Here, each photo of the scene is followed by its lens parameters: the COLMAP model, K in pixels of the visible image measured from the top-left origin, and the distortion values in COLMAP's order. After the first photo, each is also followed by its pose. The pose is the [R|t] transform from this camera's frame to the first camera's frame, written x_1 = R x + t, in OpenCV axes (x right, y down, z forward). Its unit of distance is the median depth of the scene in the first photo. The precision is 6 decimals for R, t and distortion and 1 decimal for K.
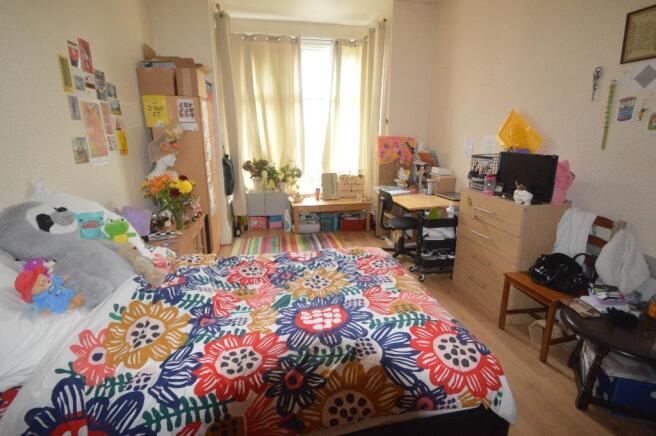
lens RADIAL K [[352.7, 0, 328.0], [0, 352.7, 218.0], [0, 0, 1]] dist [-0.015997, -0.000380]
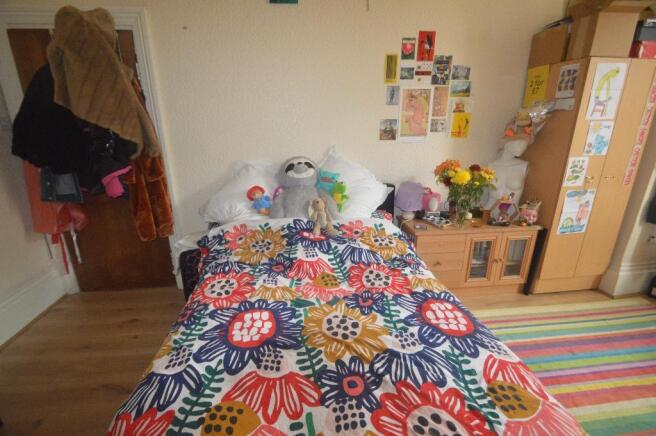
lens RADIAL K [[304.4, 0, 328.0], [0, 304.4, 218.0], [0, 0, 1]] dist [-0.002094, -0.000590]
pose [[-0.137453, 0.299612, -0.944108, 0.487834], [-0.223535, 0.919182, 0.324246, -0.212277], [0.964955, 0.255610, -0.059371, 0.954487]]
